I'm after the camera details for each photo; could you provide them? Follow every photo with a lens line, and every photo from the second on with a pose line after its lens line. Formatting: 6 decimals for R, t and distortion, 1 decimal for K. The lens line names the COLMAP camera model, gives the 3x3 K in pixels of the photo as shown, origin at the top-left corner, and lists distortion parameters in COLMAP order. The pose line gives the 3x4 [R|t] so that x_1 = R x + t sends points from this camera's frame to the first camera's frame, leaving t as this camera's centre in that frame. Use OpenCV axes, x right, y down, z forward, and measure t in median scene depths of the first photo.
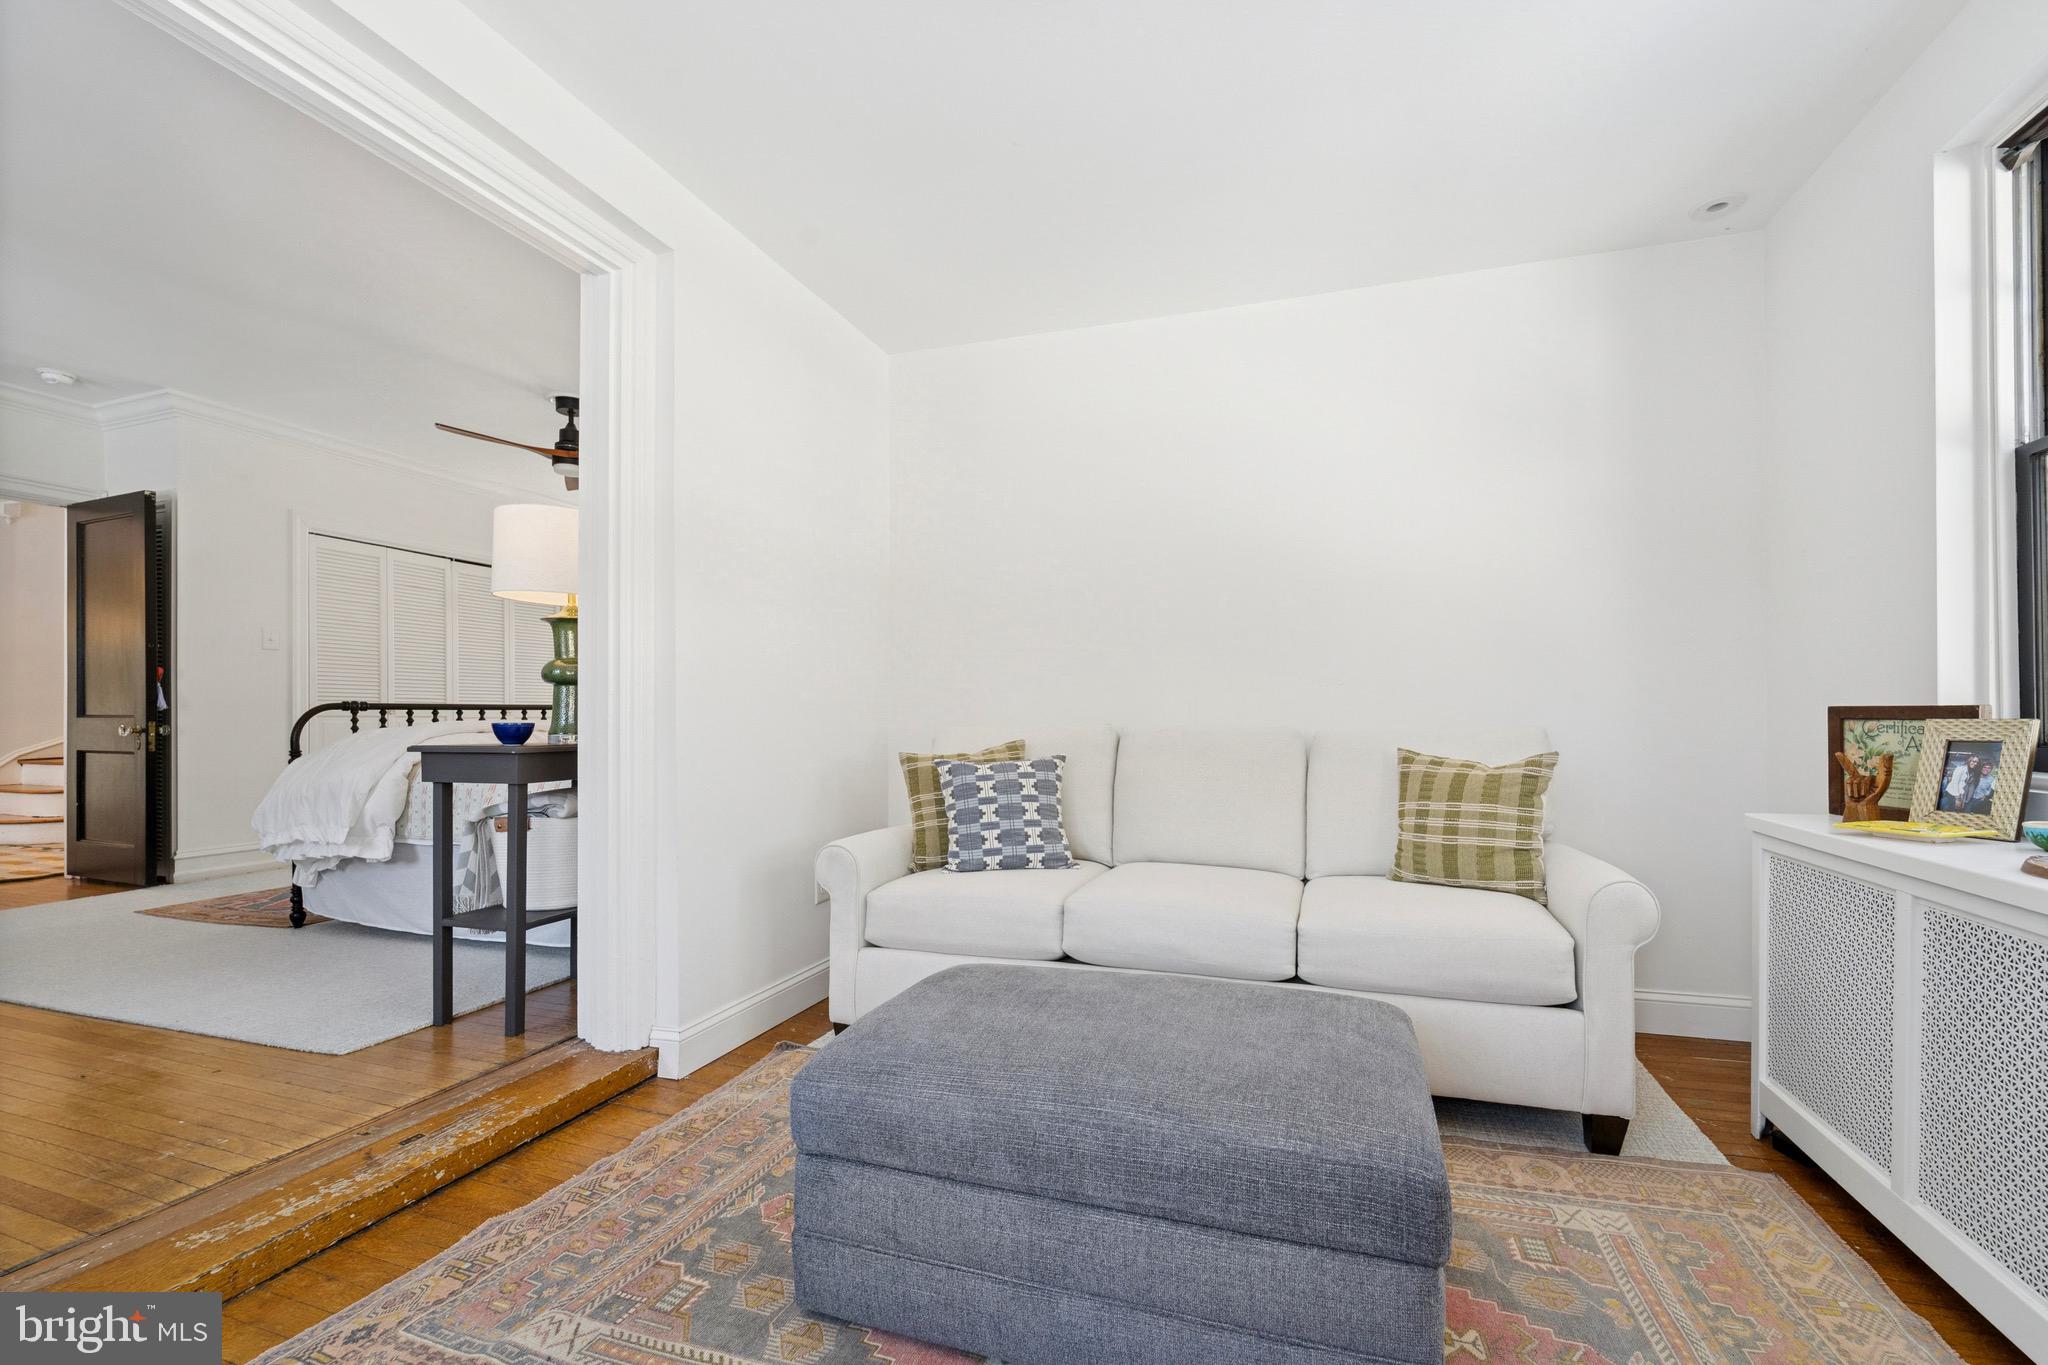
lens RADIAL K [[832.5, 0, 1018.2], [0, 832.5, 695.0], [0, 0, 1]] dist [-0.000702, -0.000233]
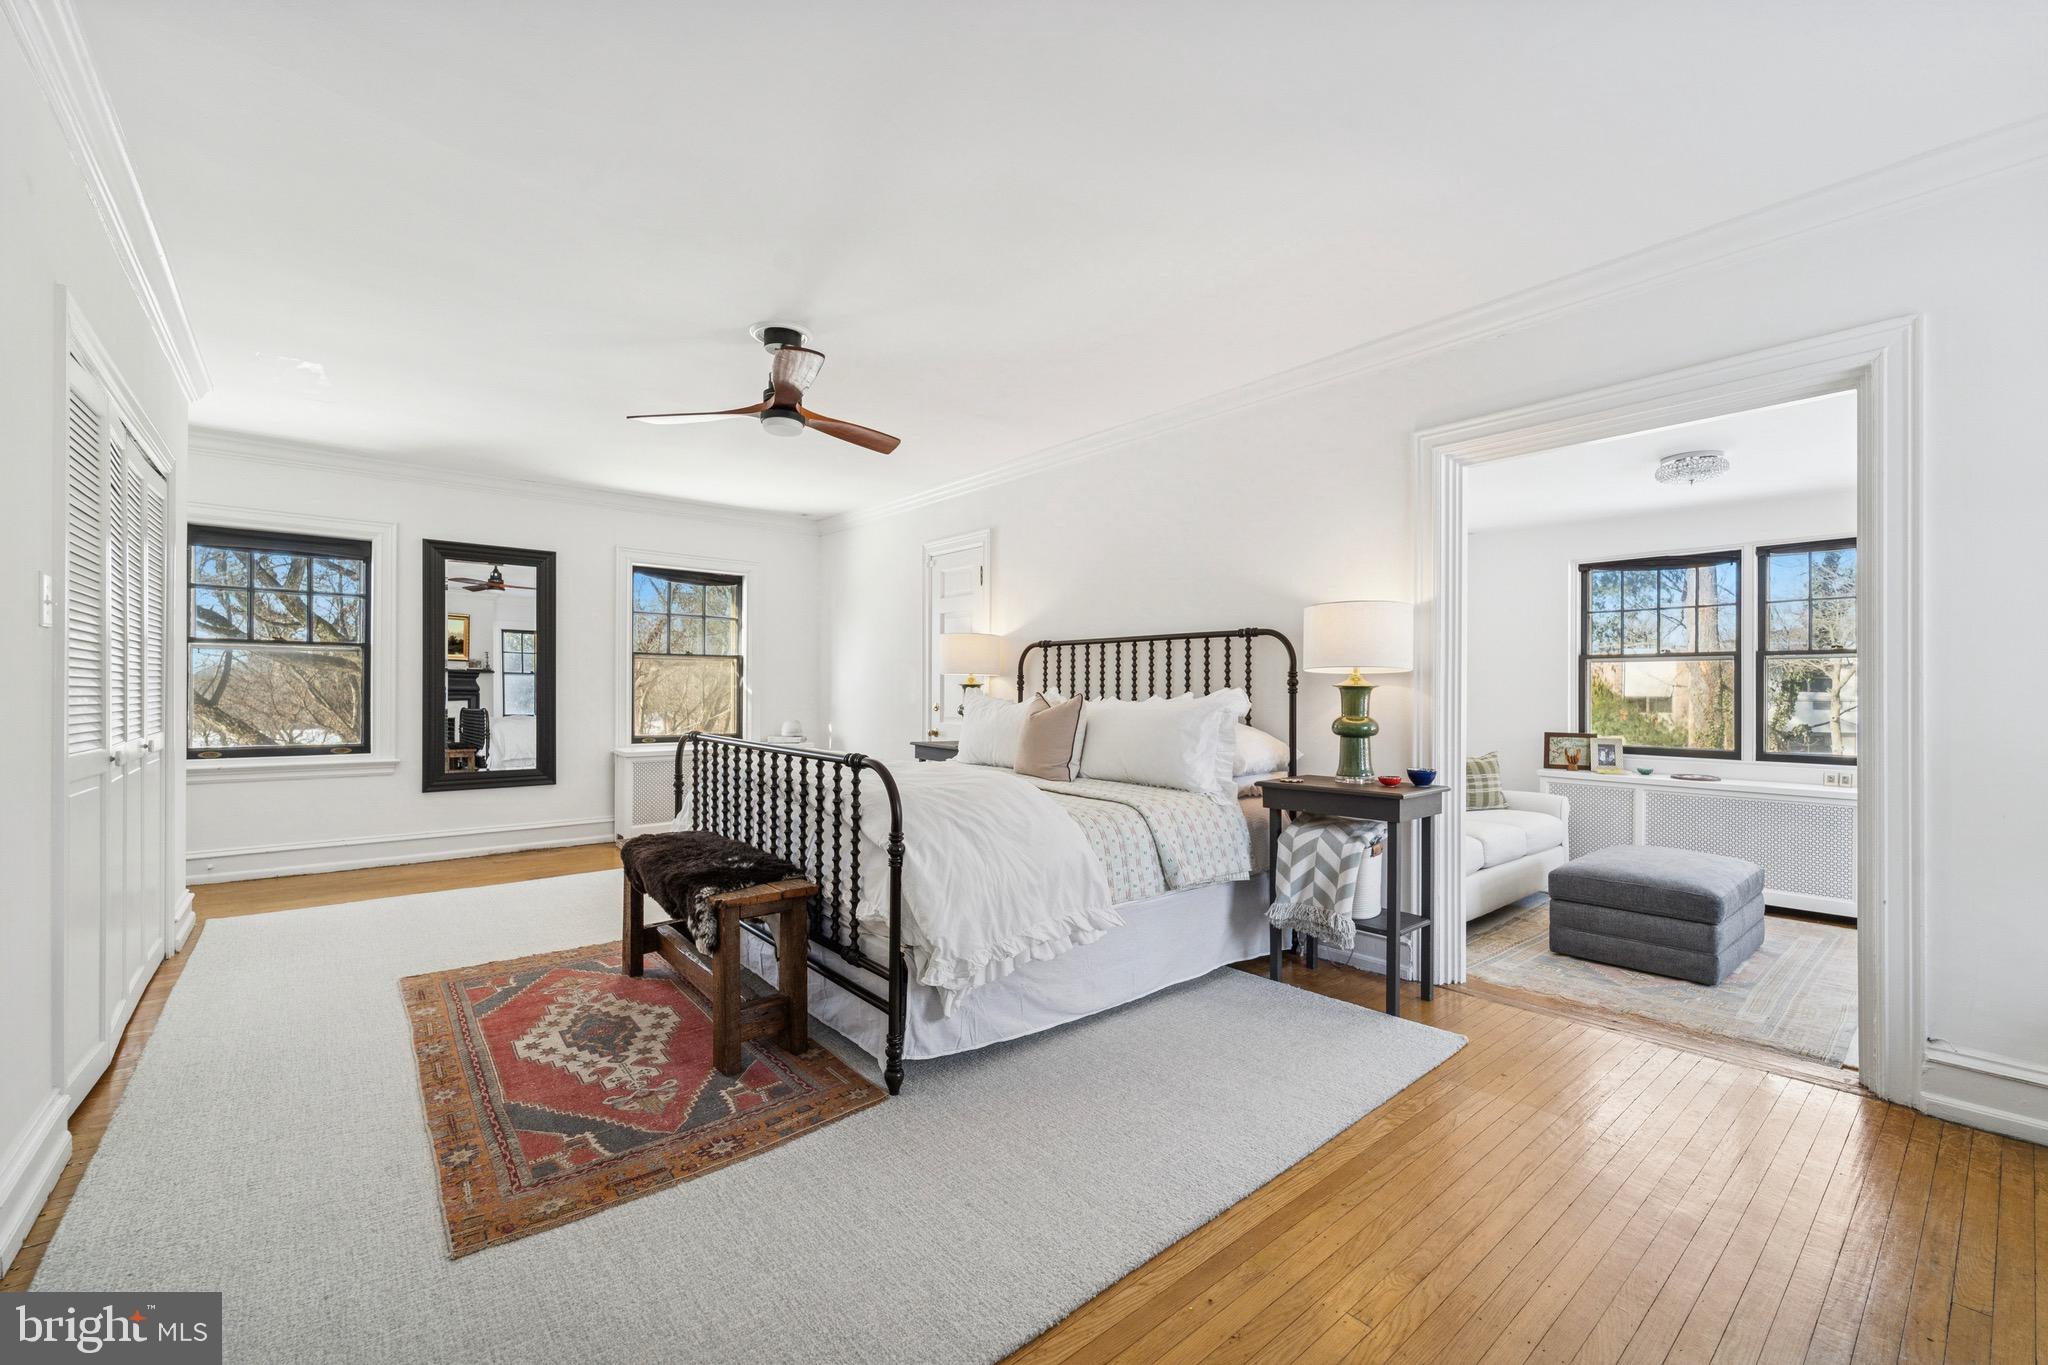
lens RADIAL K [[832.5, 0, 1018.2], [0, 832.5, 695.0], [0, 0, 1]] dist [-0.000702, -0.000233]
pose [[0.533894, 0.002523, 0.845548, -2.390783], [-0.027616, 0.999514, 0.014454, -0.103189], [-0.845100, -0.031068, 0.533704, 0.948130]]
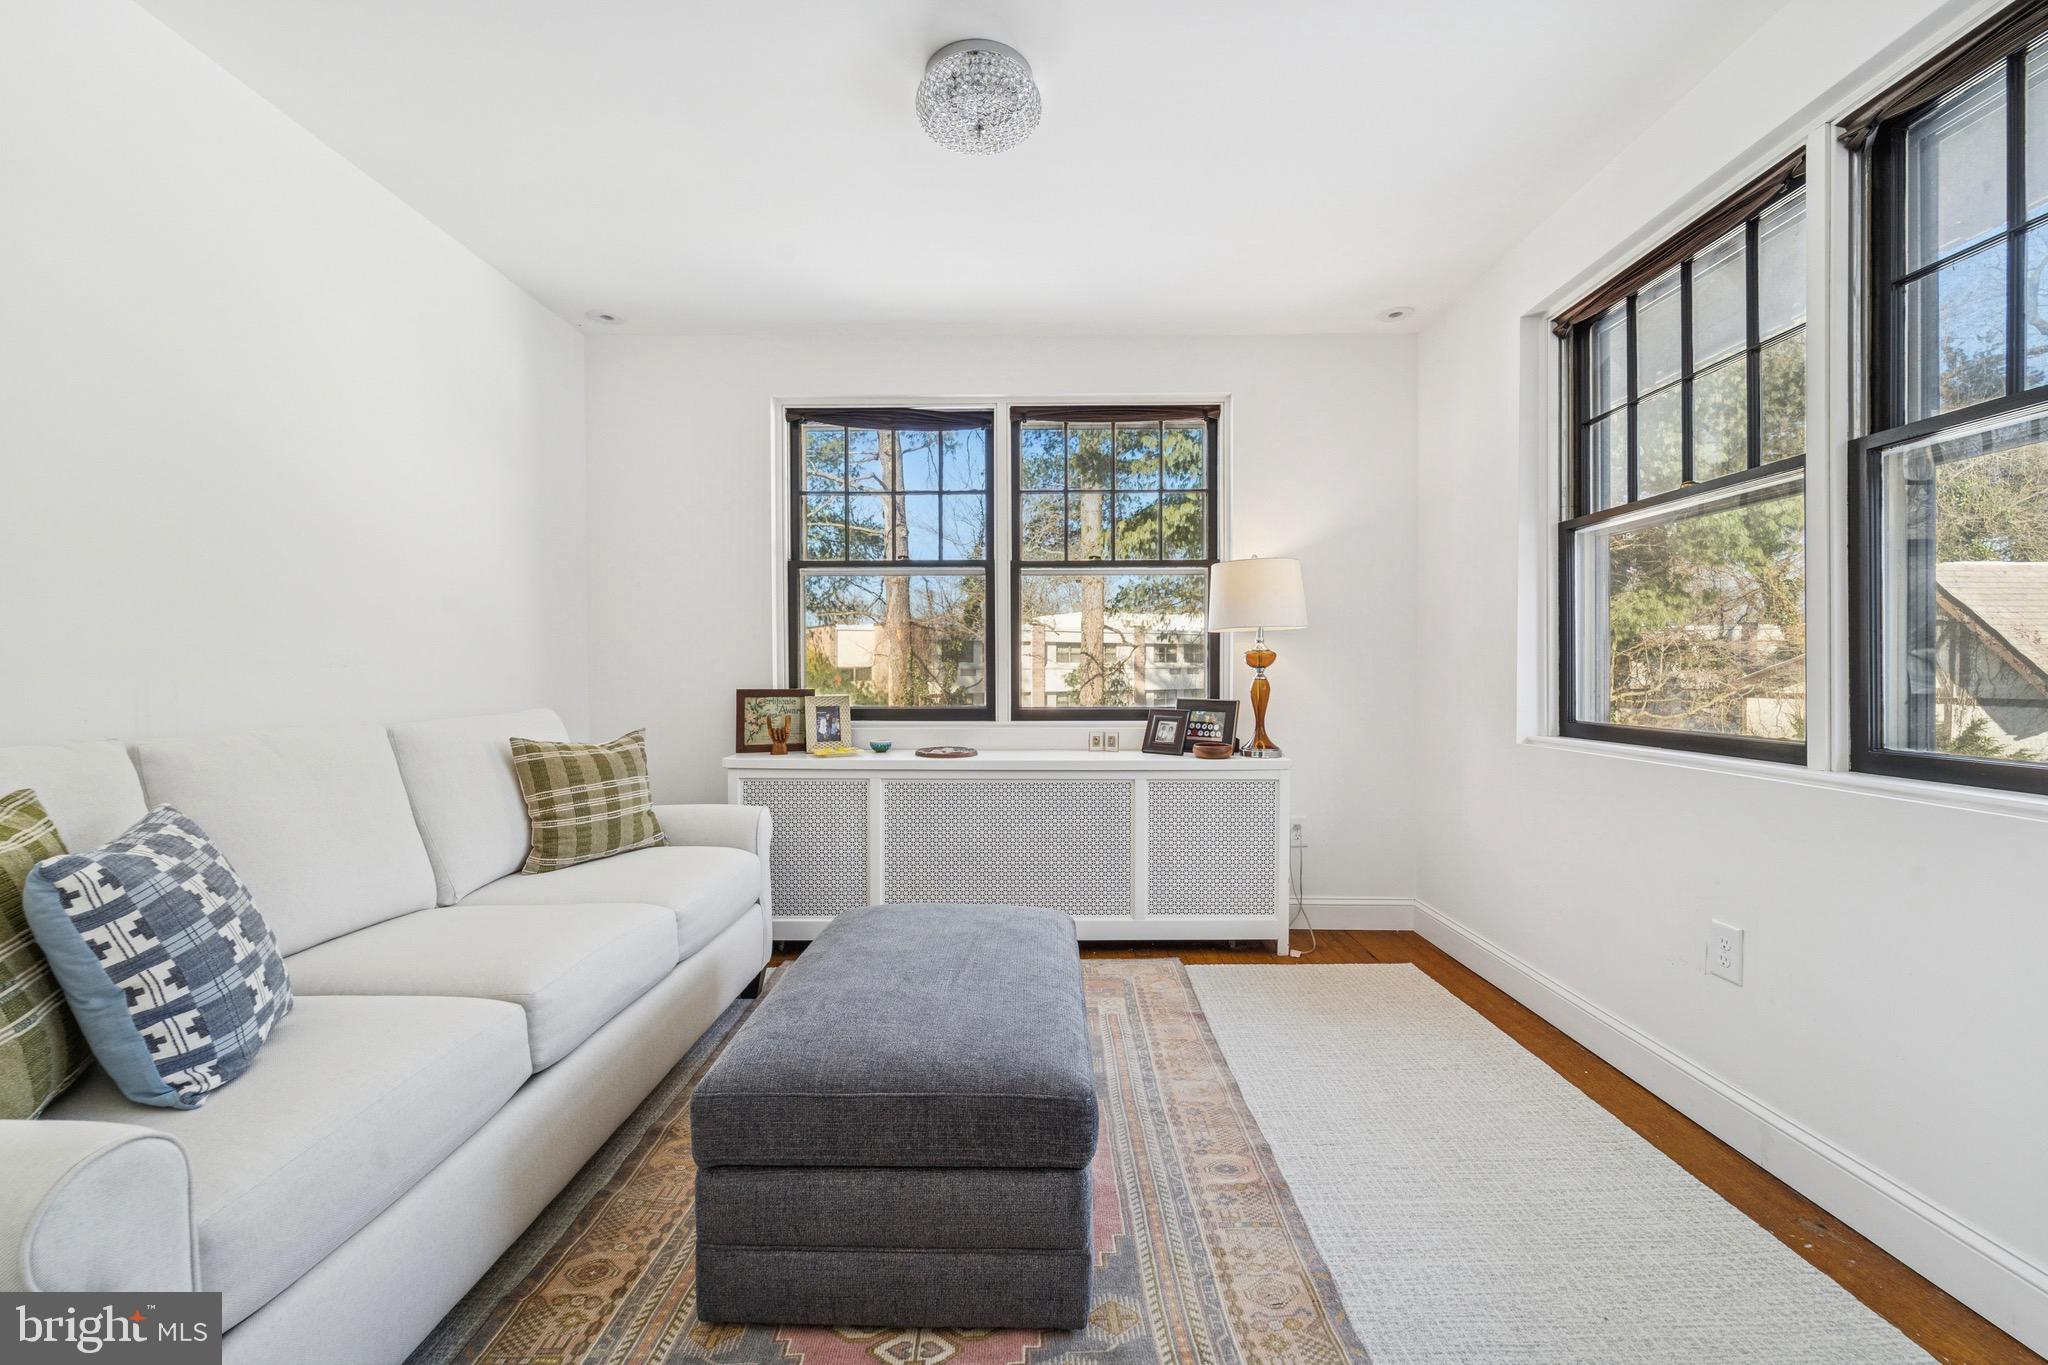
lens RADIAL K [[826.8, 0, 1022.3], [0, 826.8, 672.8], [0, 0, 1]] dist [-0.001620, -0.000110]
pose [[-0.283524, -0.000358, 0.958965, -0.751917], [-0.020272, 0.999779, -0.005620, -0.020947], [-0.958751, -0.021034, -0.283469, 0.866938]]
